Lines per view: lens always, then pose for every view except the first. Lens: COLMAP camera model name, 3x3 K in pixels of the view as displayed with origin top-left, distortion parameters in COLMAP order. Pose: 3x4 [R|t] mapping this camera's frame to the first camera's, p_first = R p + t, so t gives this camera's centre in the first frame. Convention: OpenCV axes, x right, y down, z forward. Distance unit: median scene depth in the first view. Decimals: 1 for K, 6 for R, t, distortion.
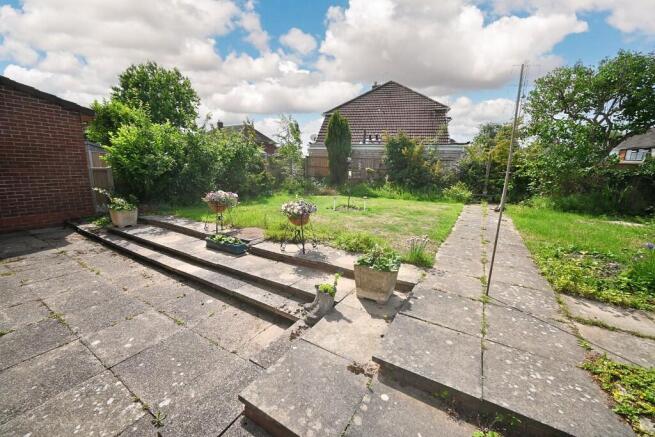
lens RADIAL K [[258.1, 0, 329.2], [0, 258.1, 220.8], [0, 0, 1]] dist [-0.007371, 0.000516]
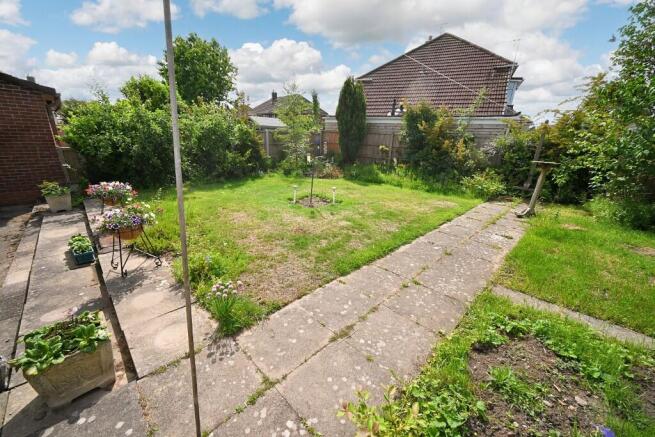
lens RADIAL K [[258.1, 0, 328.6], [0, 258.1, 221.9], [0, 0, 1]] dist [-0.007371, 0.000516]
pose [[0.968430, 0.084030, -0.234694, 0.218130], [-0.057761, 0.991492, 0.116653, -0.053661], [0.242500, -0.099414, 0.965044, 0.138705]]
